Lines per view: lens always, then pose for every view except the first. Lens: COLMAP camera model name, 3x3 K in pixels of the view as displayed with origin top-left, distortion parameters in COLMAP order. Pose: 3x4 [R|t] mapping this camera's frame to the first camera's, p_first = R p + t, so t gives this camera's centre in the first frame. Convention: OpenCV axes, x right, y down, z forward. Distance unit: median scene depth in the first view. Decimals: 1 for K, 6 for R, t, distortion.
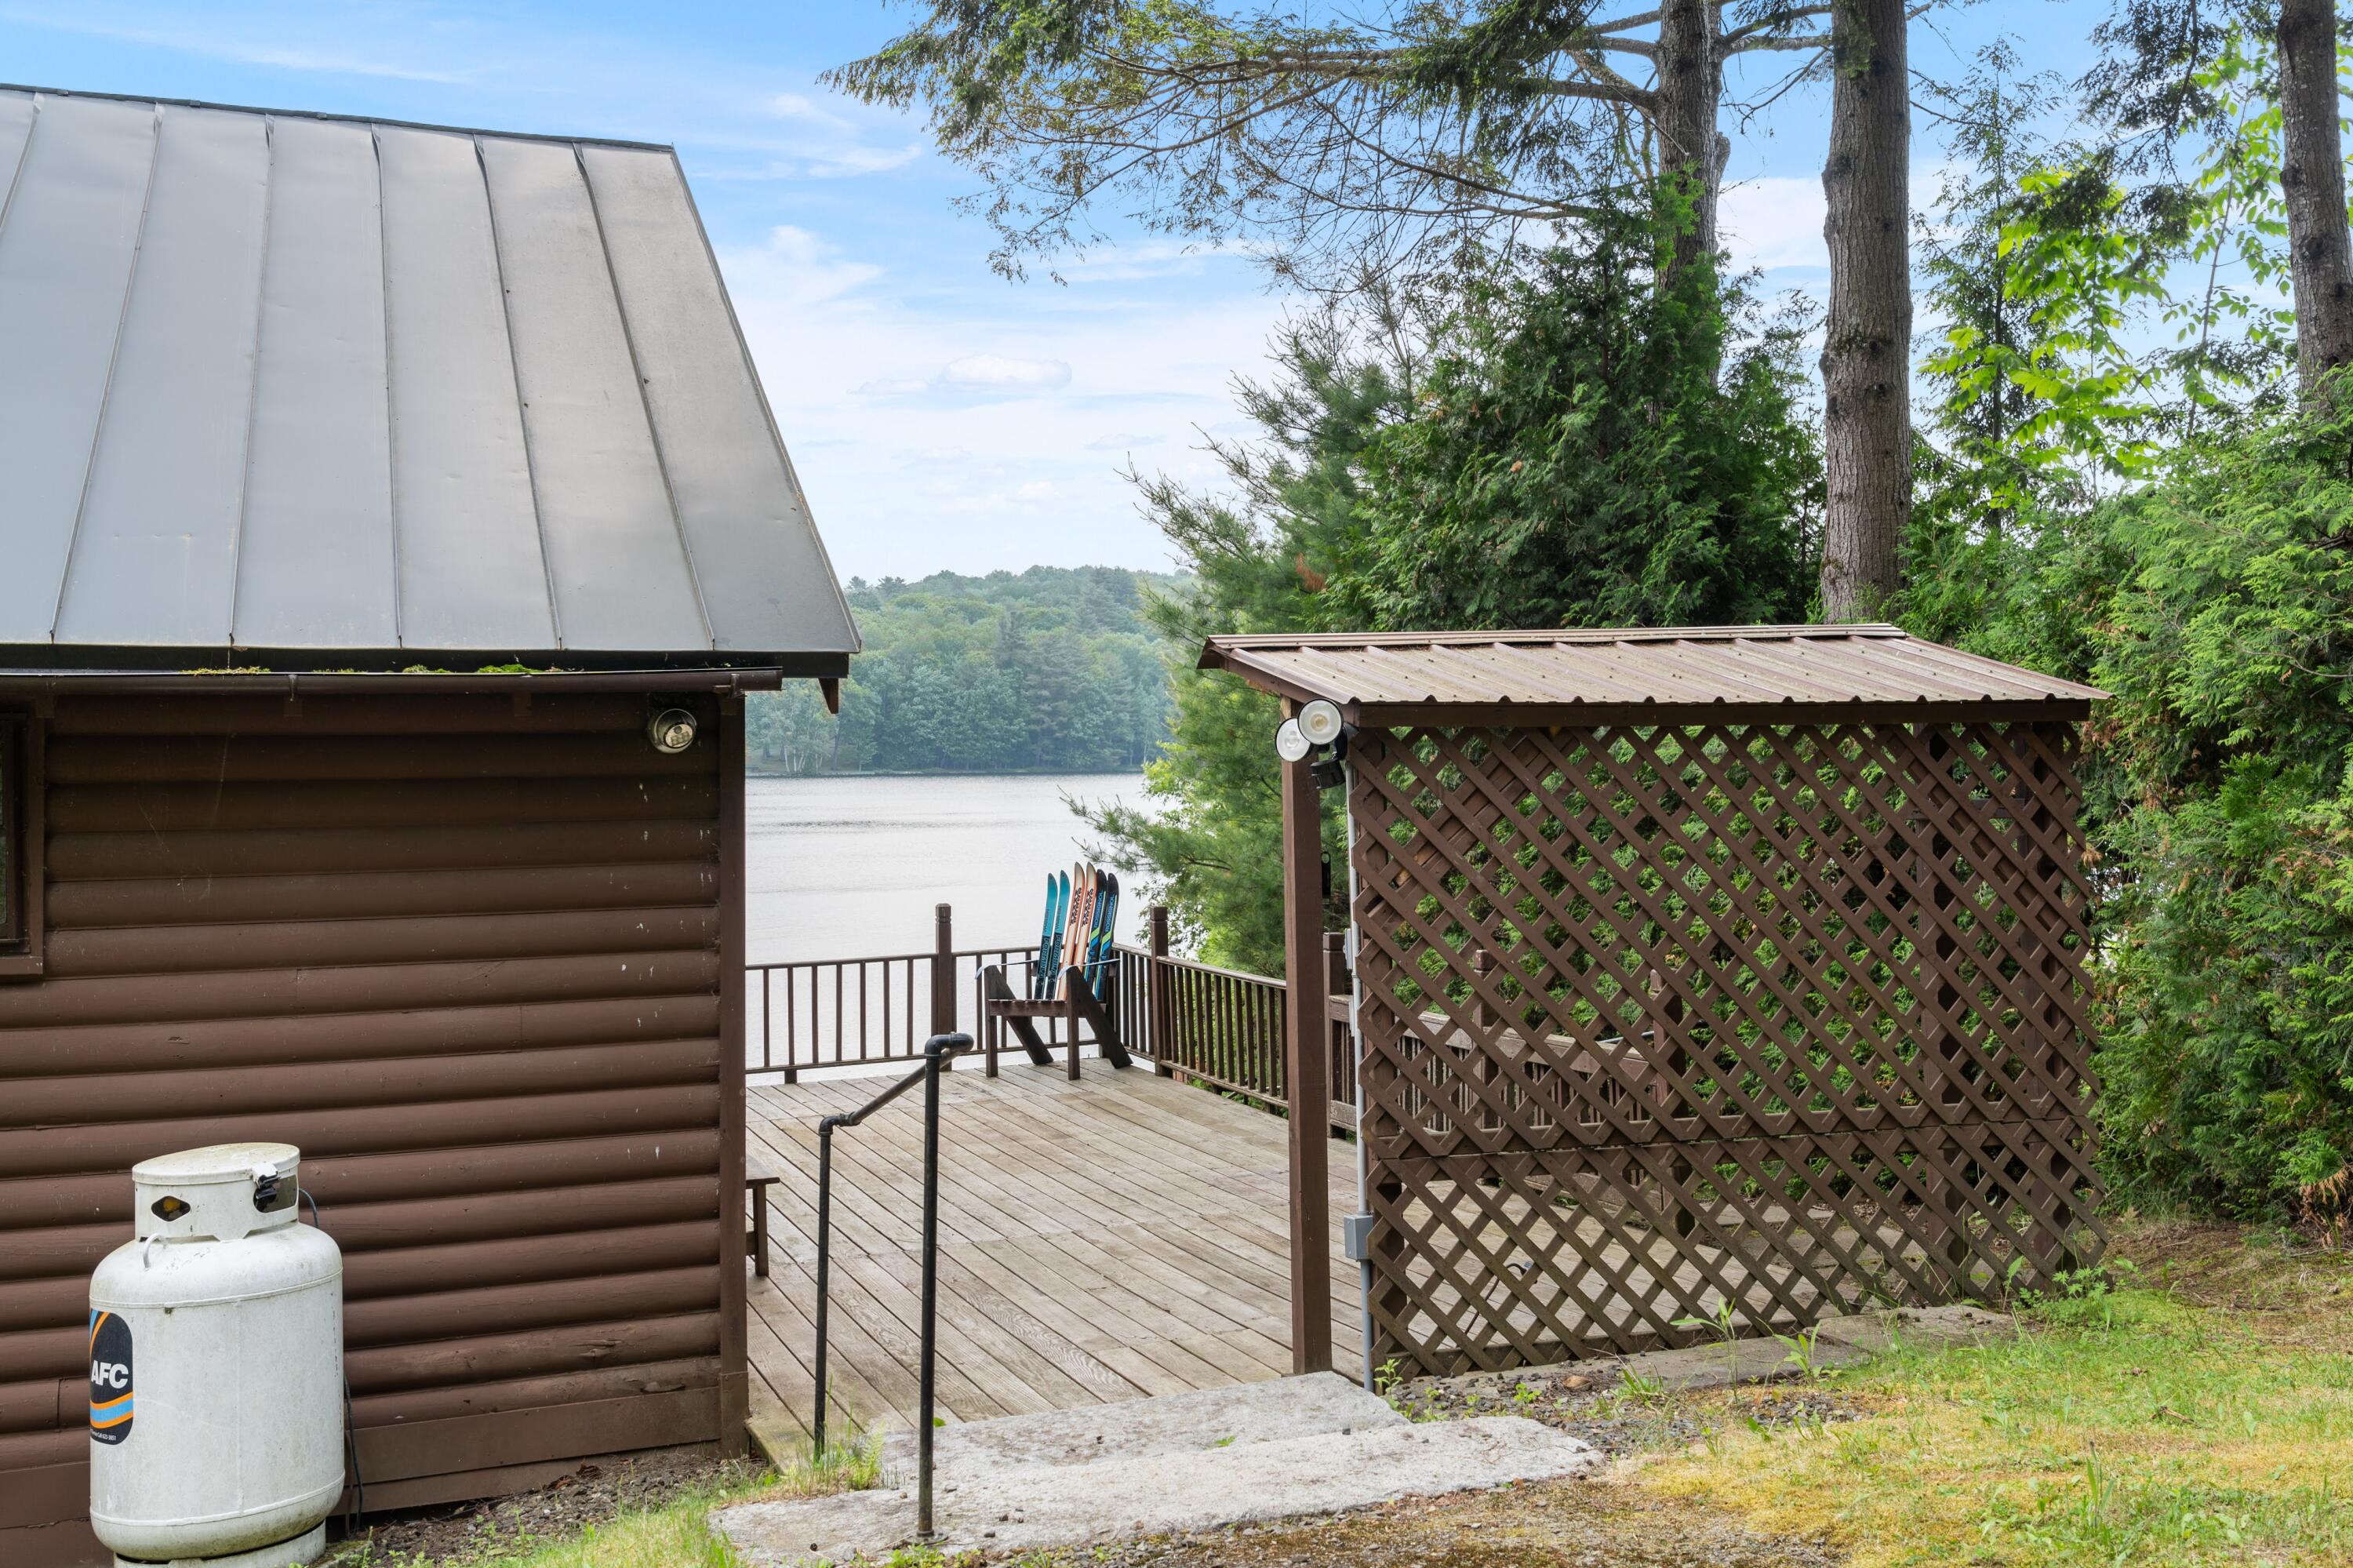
lens RADIAL K [[2301.1, 0, 1179.4], [0, 2301.1, 672.8], [0, 0, 1]] dist [0.020050, 0.010373]
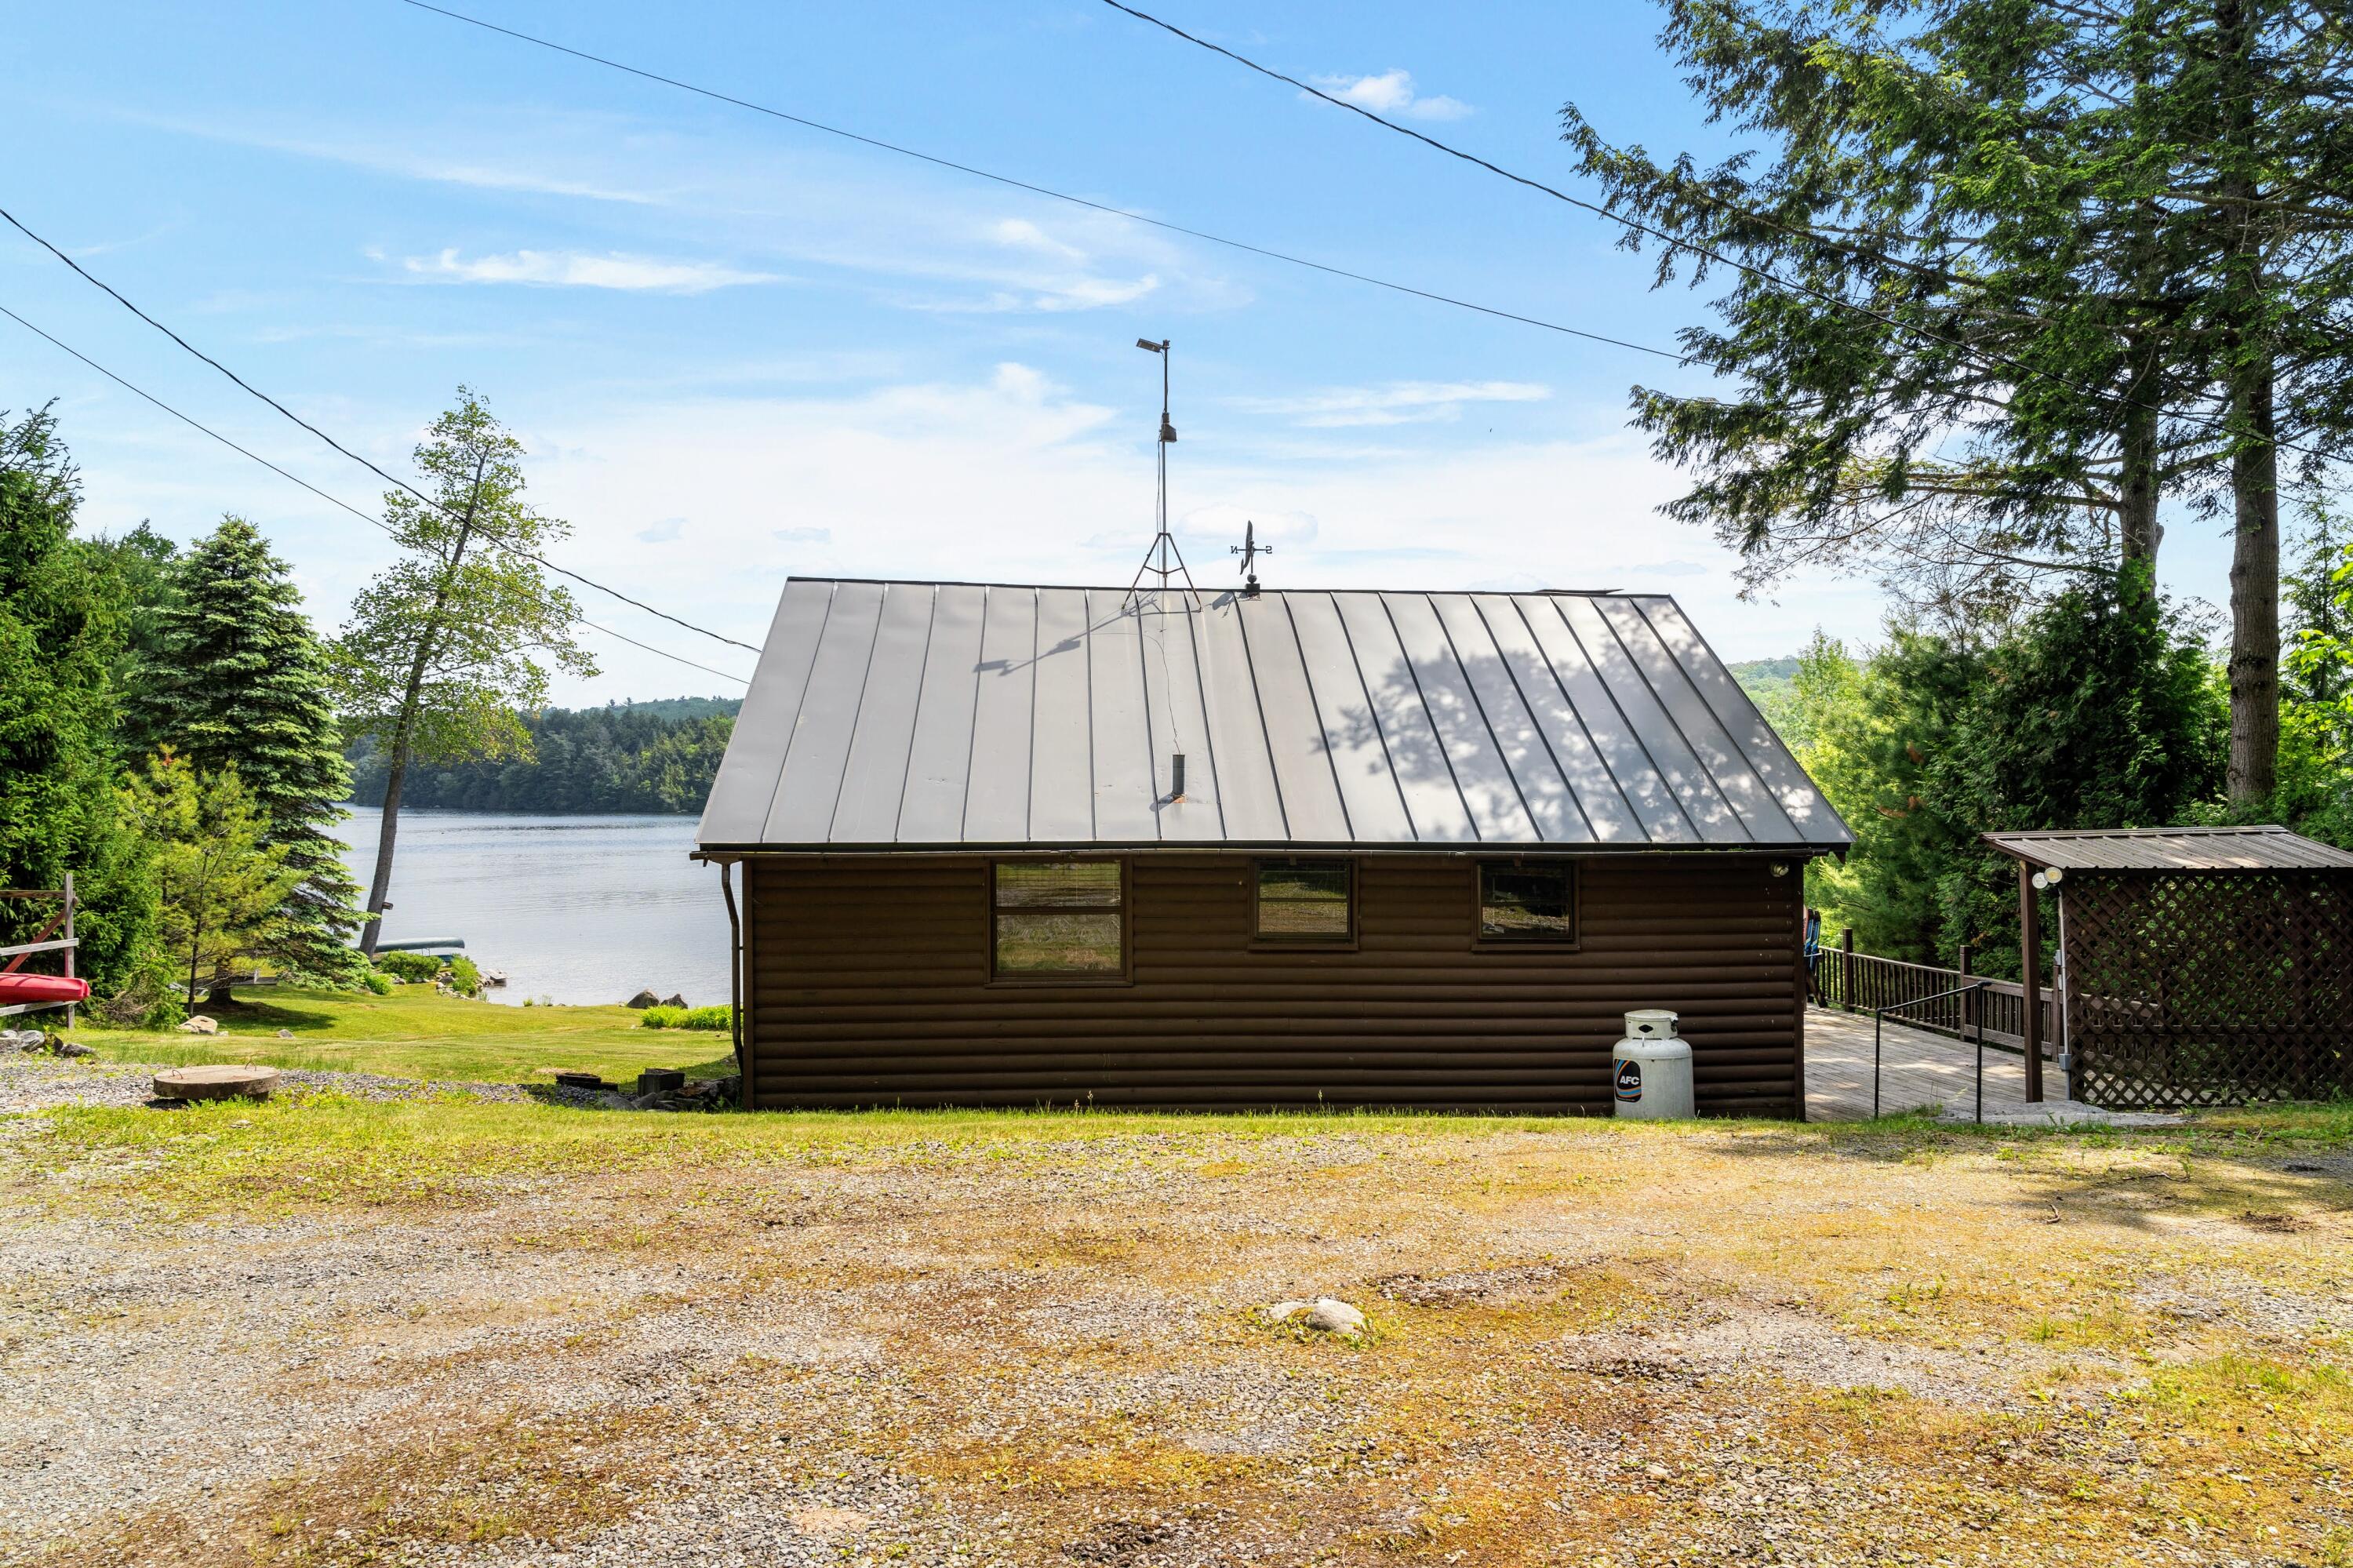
lens RADIAL K [[1577.2, 0, 1176.5], [0, 1577.2, 784.0], [0, 0, 1]] dist [-0.024668, 0.002611]
pose [[0.959550, 0.007271, -0.281444, -0.209401], [0.000349, 0.999635, 0.027017, -0.069362], [0.281538, -0.026022, 0.959197, -0.543345]]
